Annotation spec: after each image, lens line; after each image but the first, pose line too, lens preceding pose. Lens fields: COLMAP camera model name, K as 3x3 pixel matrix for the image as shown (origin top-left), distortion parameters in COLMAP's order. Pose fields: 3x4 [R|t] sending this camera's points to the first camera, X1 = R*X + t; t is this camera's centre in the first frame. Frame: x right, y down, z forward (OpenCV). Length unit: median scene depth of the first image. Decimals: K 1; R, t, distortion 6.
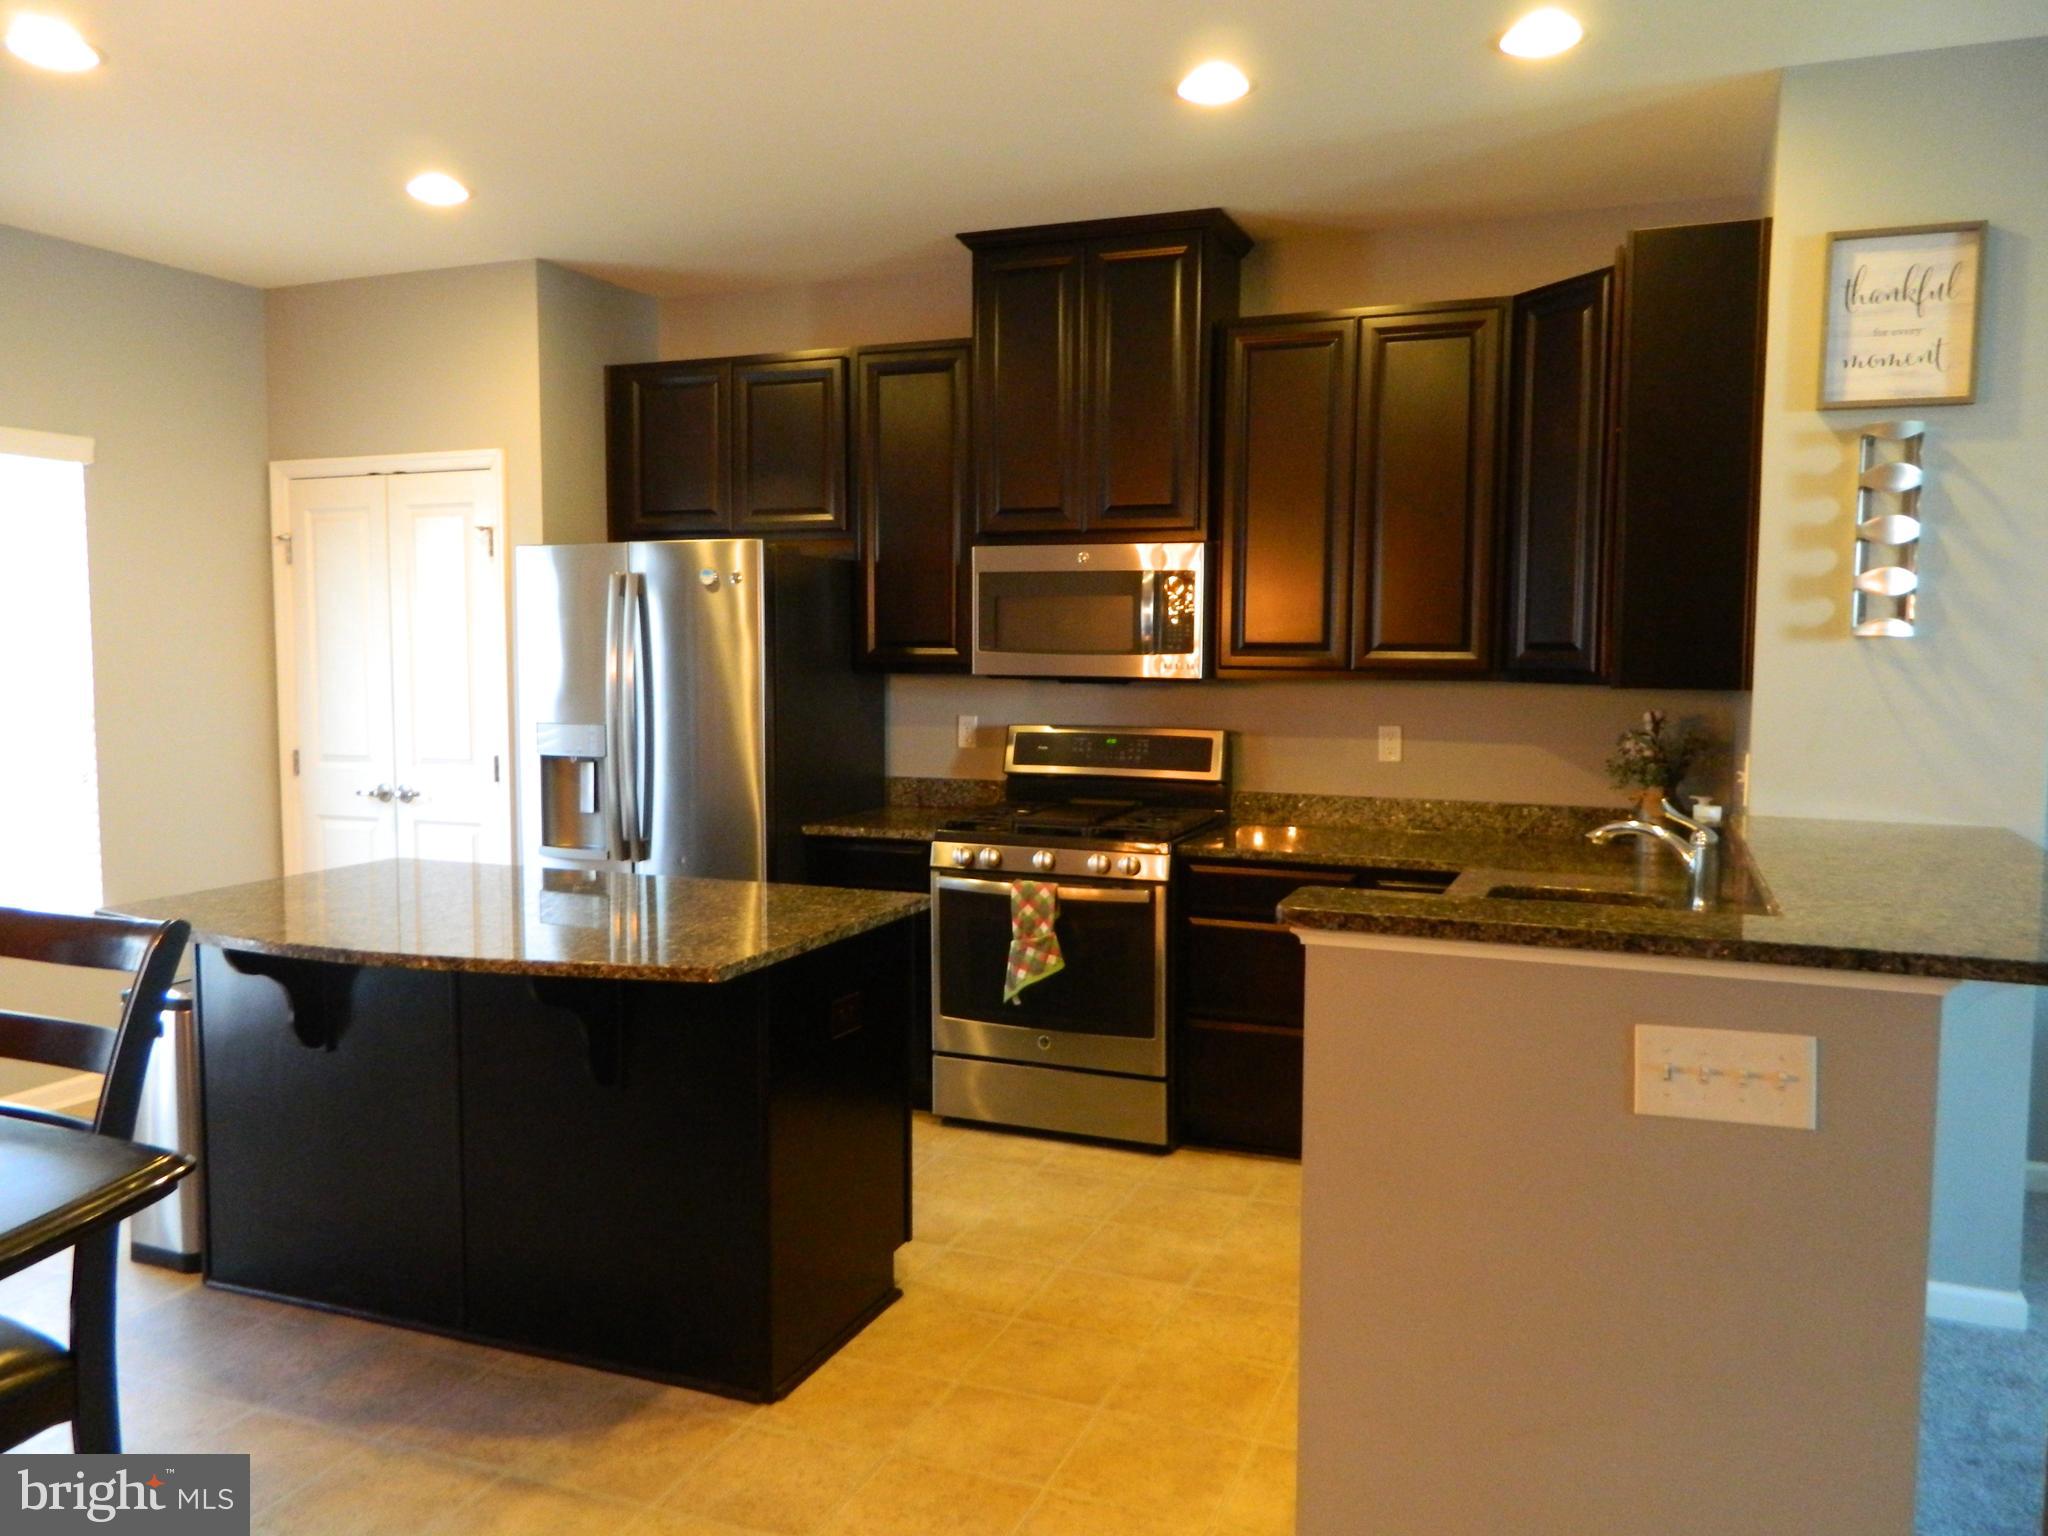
lens RADIAL K [[1557.9, 0, 1022.2], [0, 1557.9, 747.8], [0, 0, 1]] dist [0.029068, -0.015098]
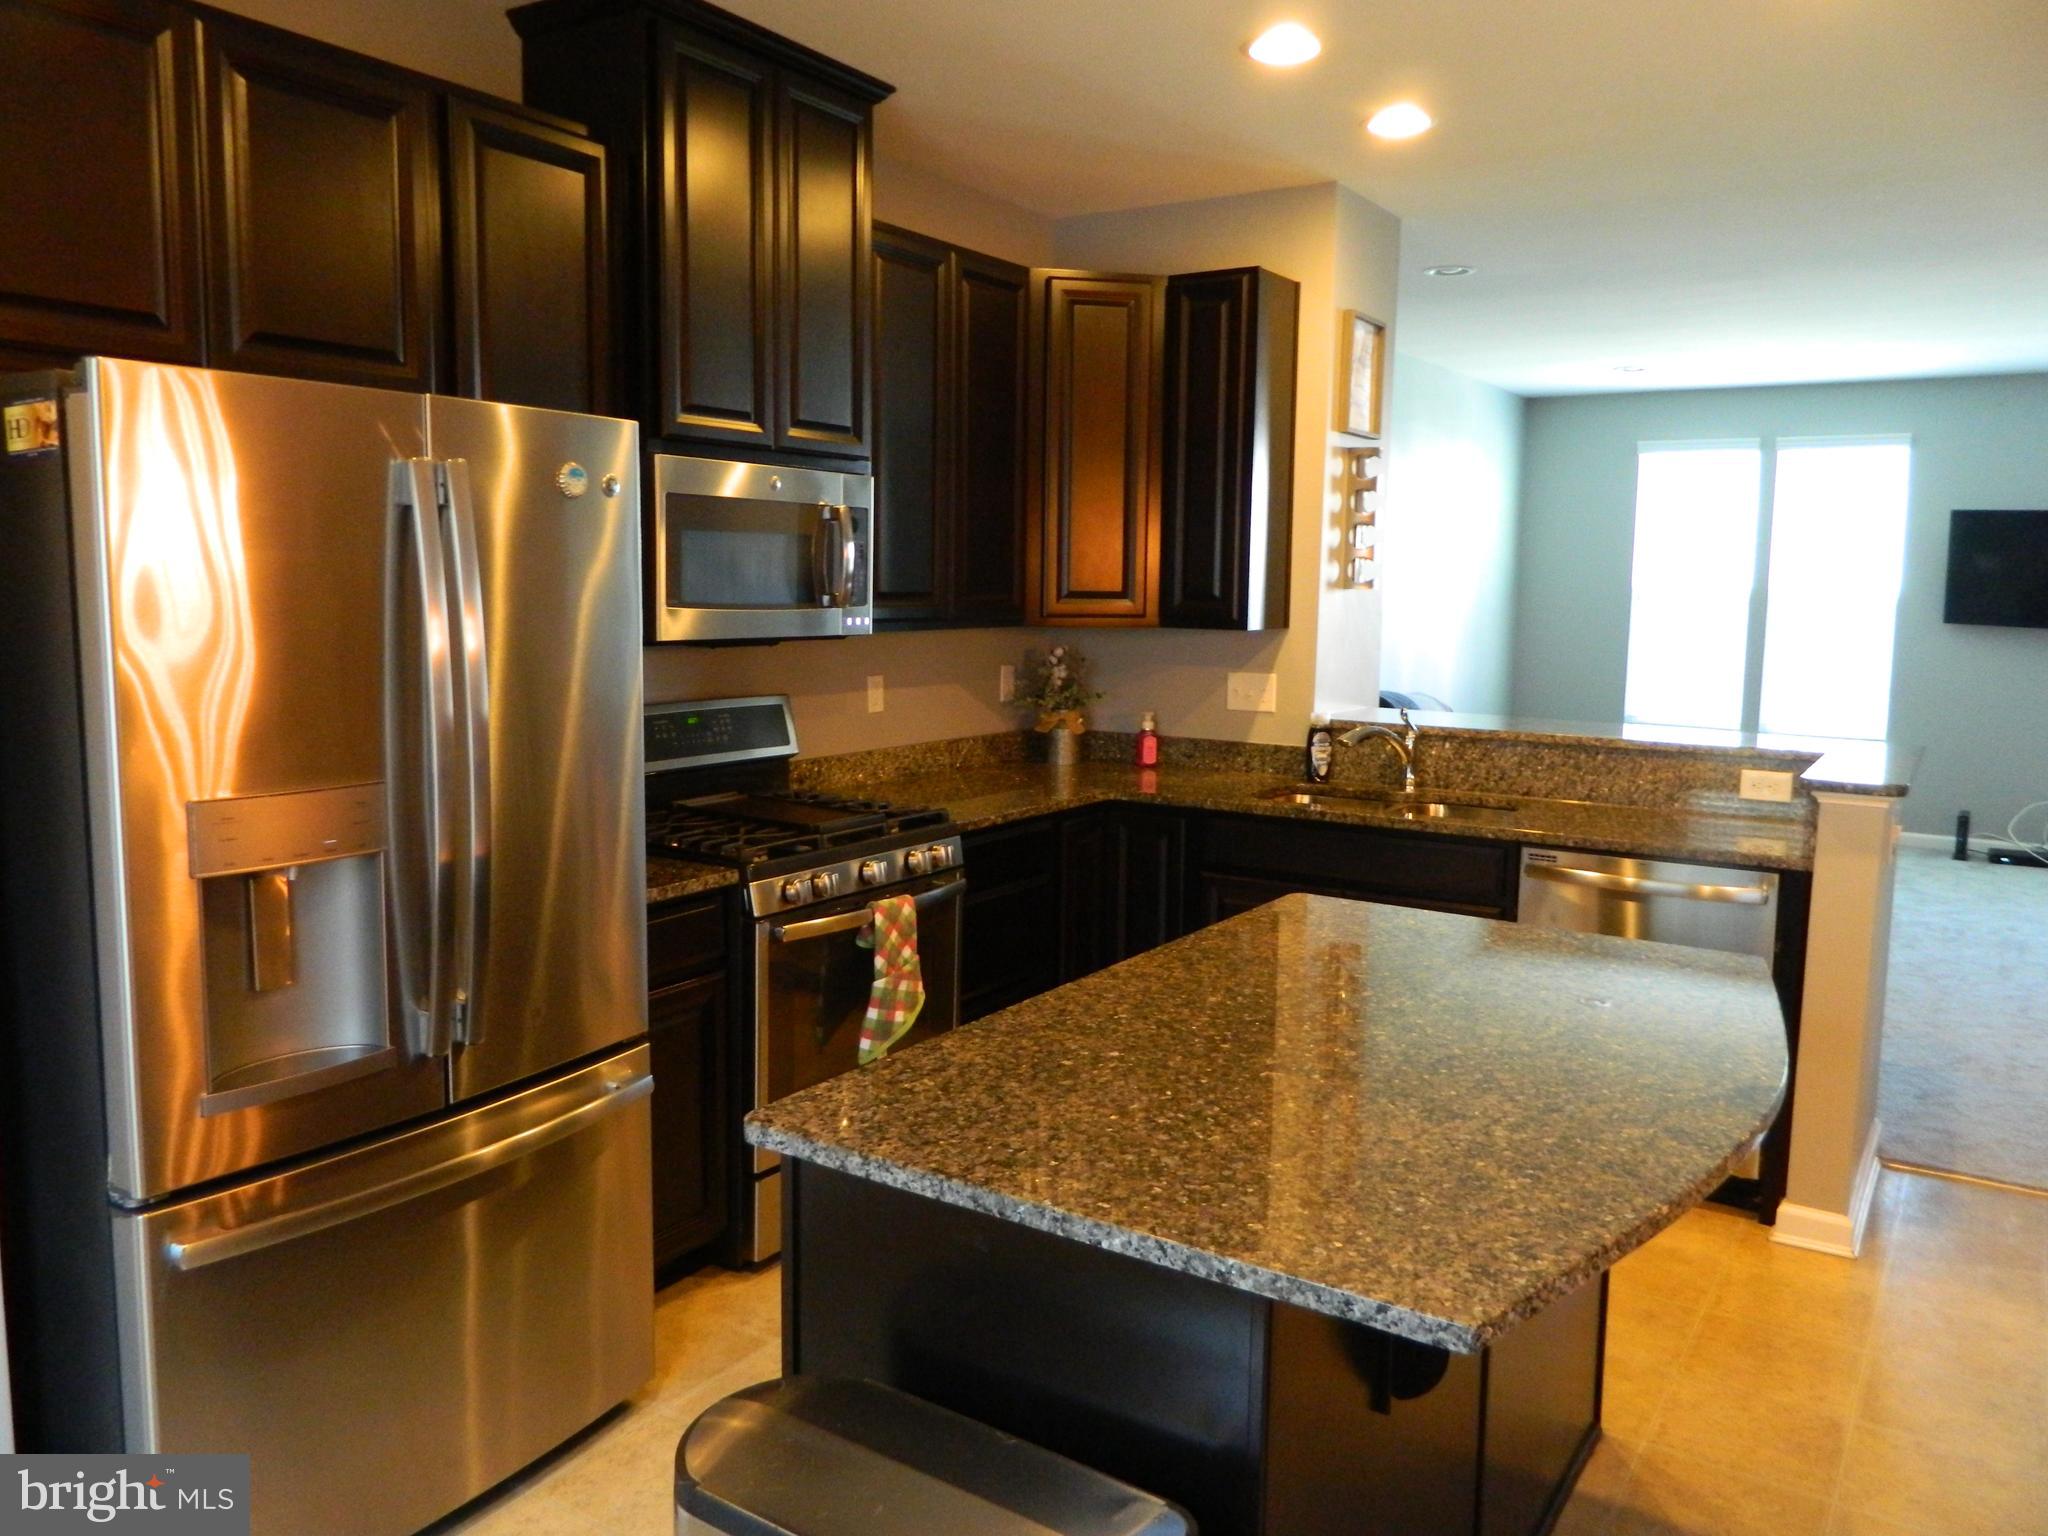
lens RADIAL K [[1557.9, 0, 1030.1], [0, 1557.9, 752.0], [0, 0, 1]] dist [0.029068, -0.015098]
pose [[0.183860, -0.113751, 0.976348, -0.713635], [0.053727, 0.992960, 0.105569, -0.065496], [-0.981483, 0.033047, 0.188677, 0.745297]]
